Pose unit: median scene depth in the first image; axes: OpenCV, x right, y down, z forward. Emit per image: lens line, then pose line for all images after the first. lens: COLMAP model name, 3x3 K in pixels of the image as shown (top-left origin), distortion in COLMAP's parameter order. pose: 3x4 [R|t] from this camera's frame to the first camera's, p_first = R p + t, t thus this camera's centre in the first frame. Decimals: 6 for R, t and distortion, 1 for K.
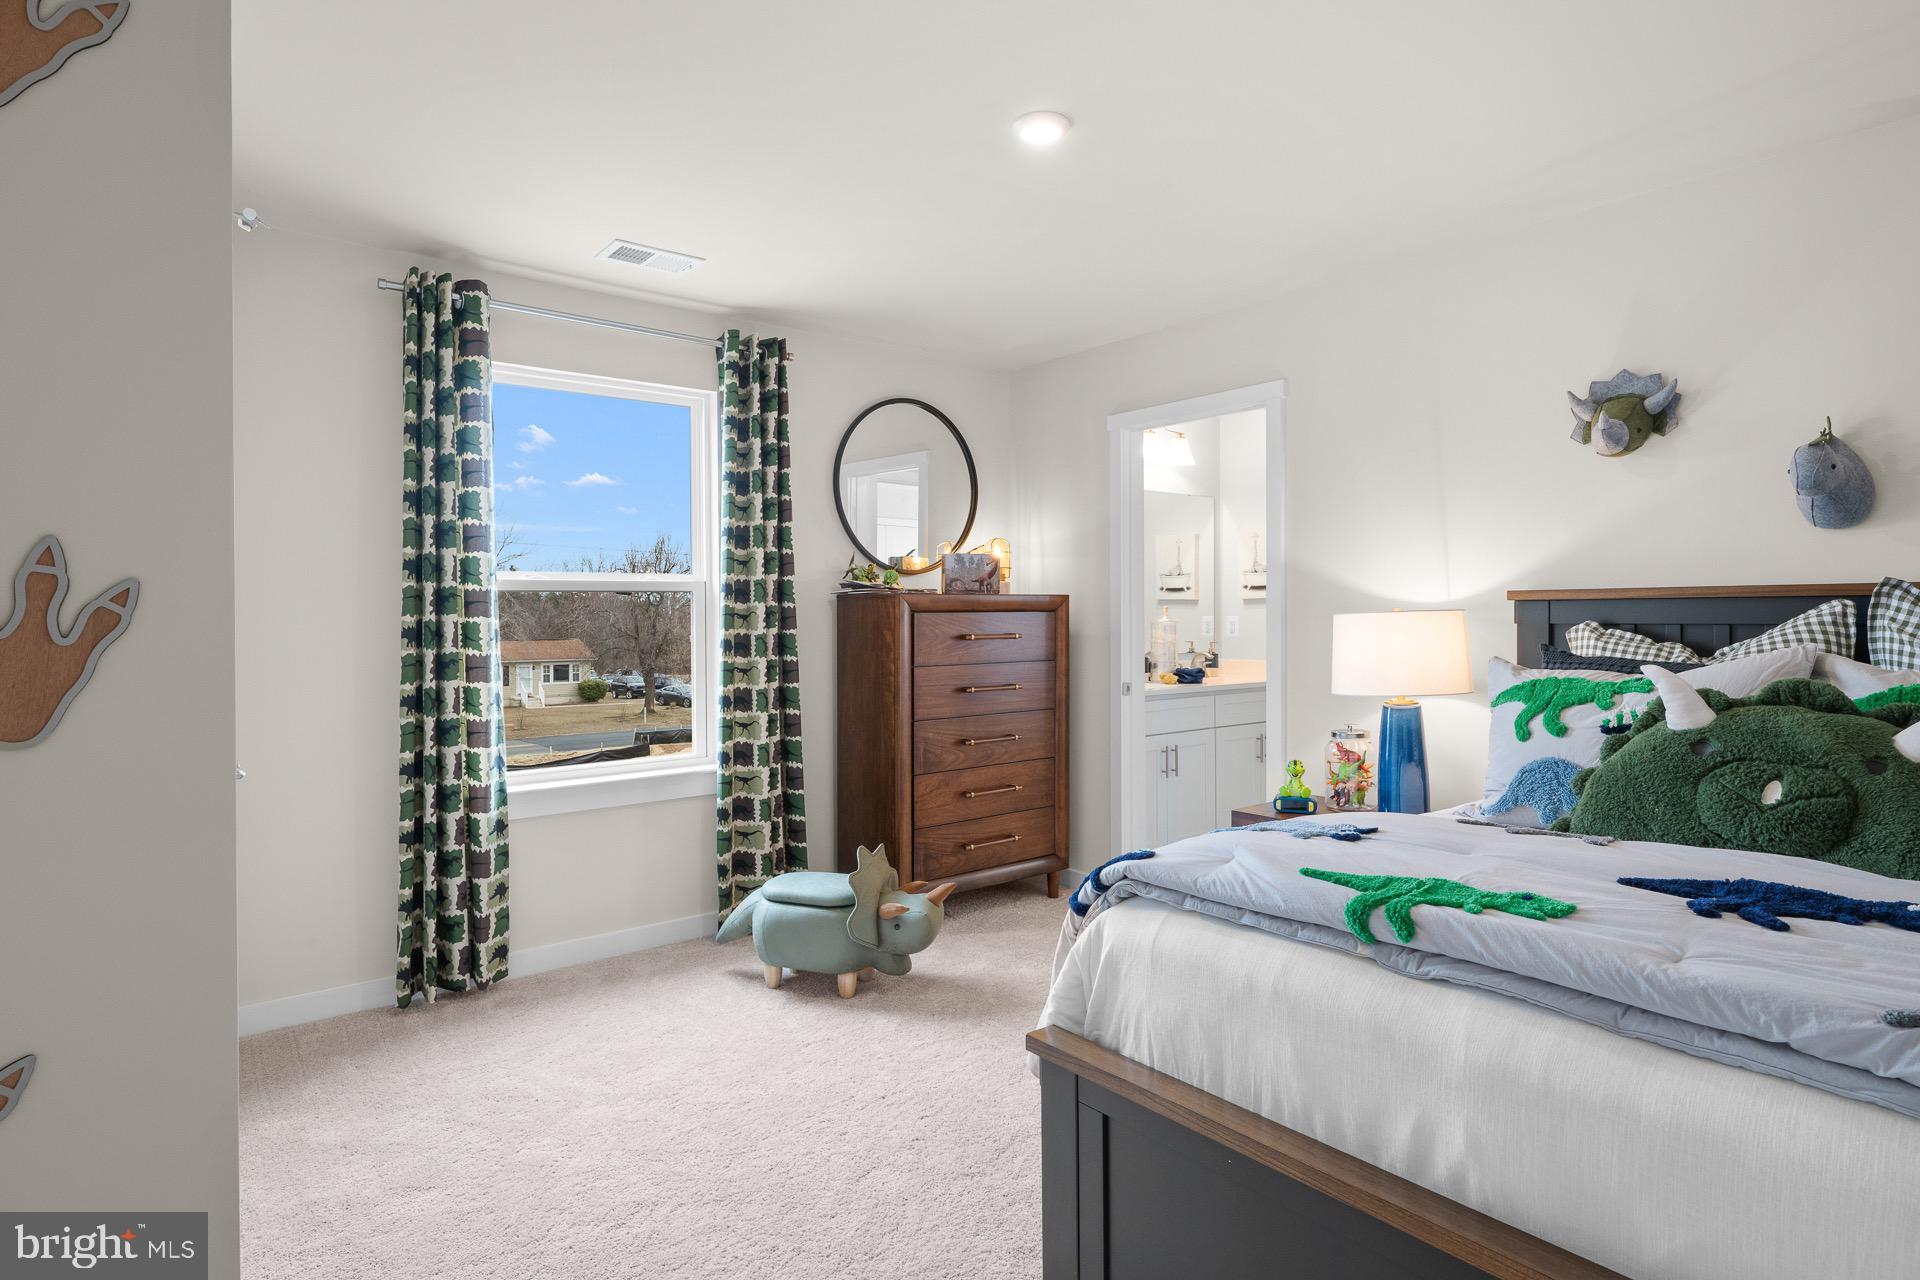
lens RADIAL K [[1004.7, 0, 966.1], [0, 1004.7, 616.5], [0, 0, 1]] dist [-0.000127, -0.000008]
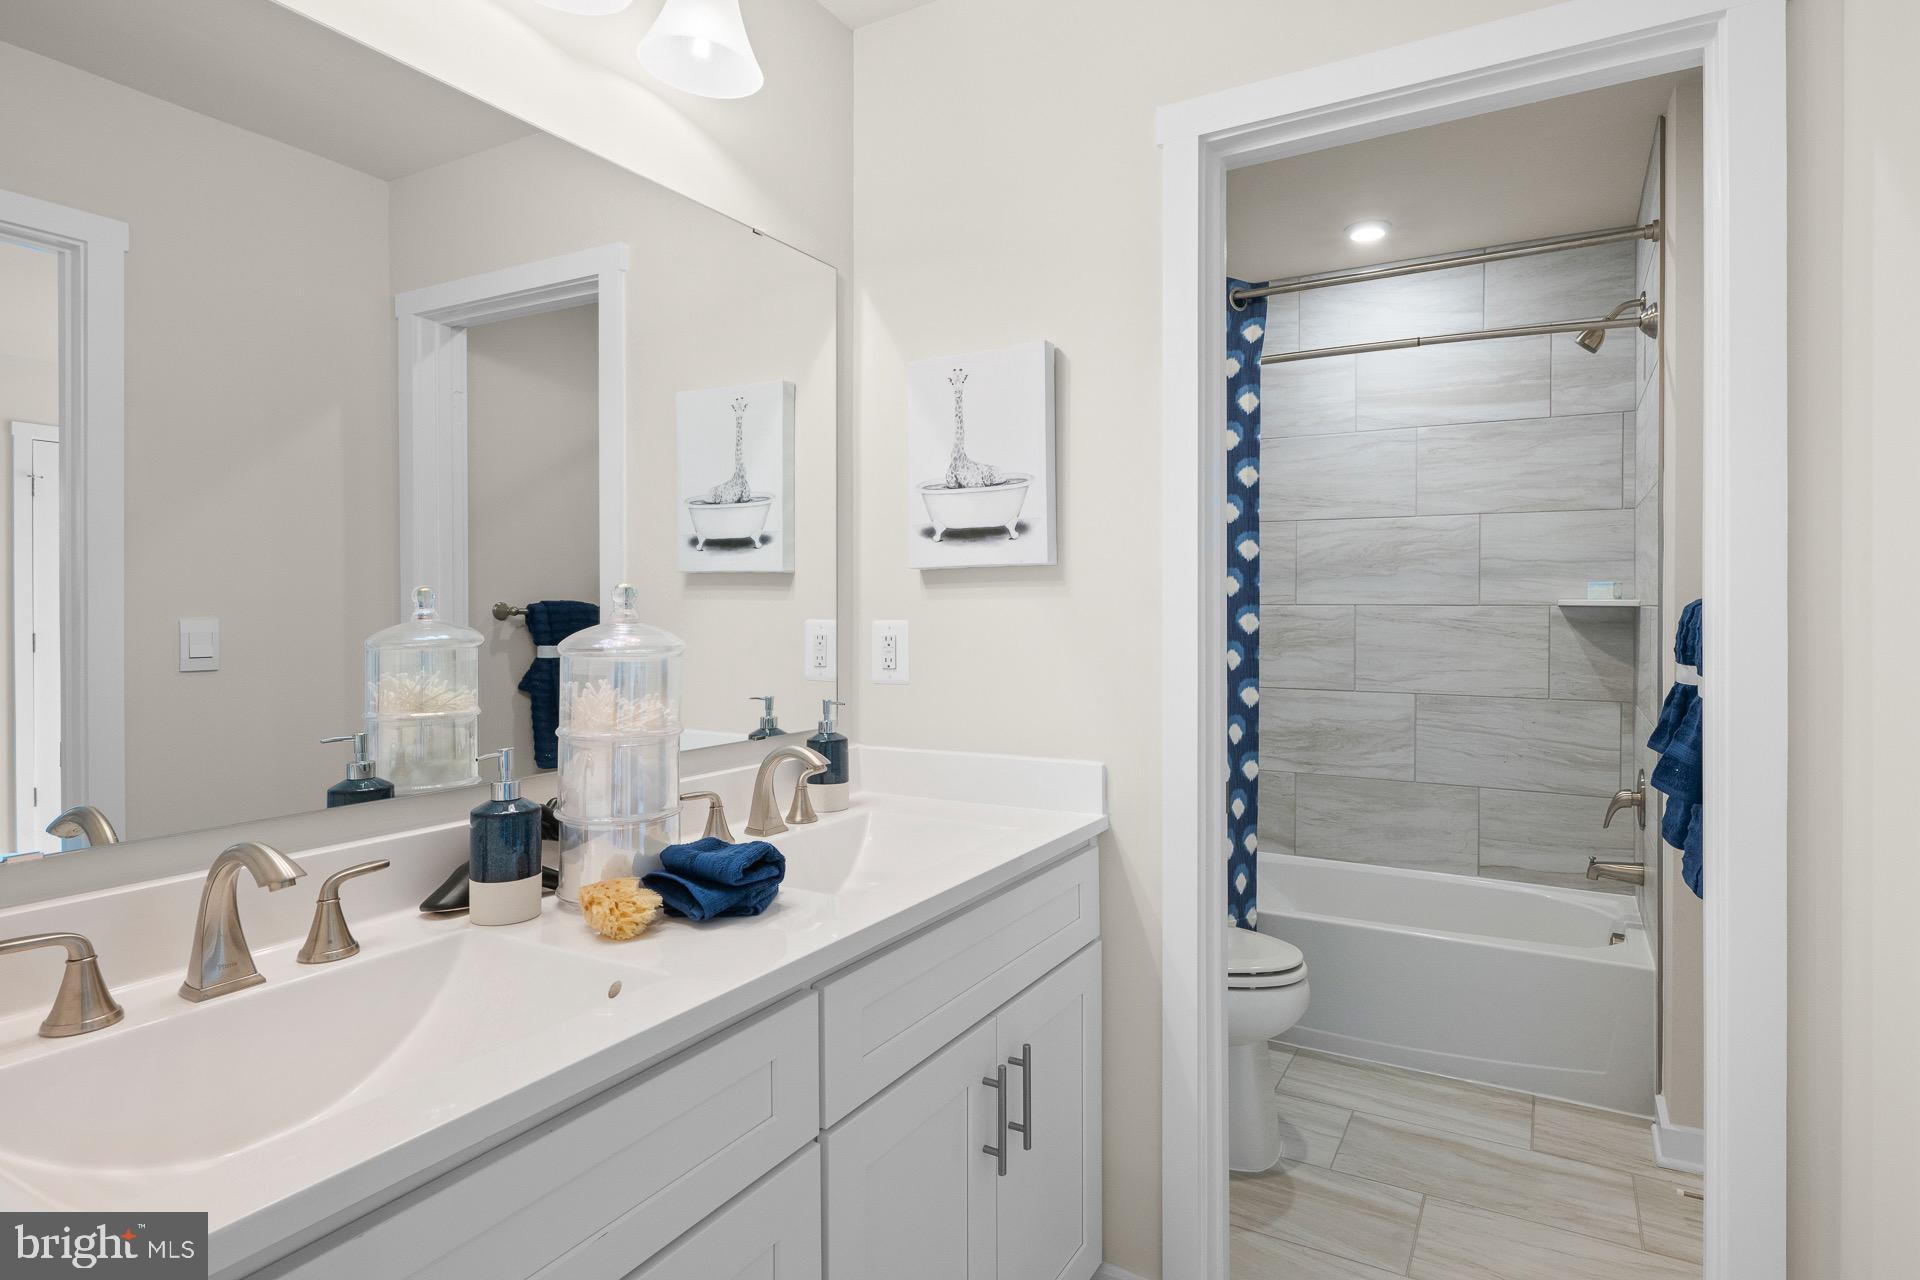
lens RADIAL K [[1004.7, 0, 966.1], [0, 1004.7, 616.5], [0, 0, 1]] dist [-0.000127, -0.000008]
pose [[0.940383, -0.000006, 0.340118, 0.172809], [-0.000836, 0.999997, 0.002329, -0.002388], [-0.340117, -0.002474, 0.940380, 0.667311]]
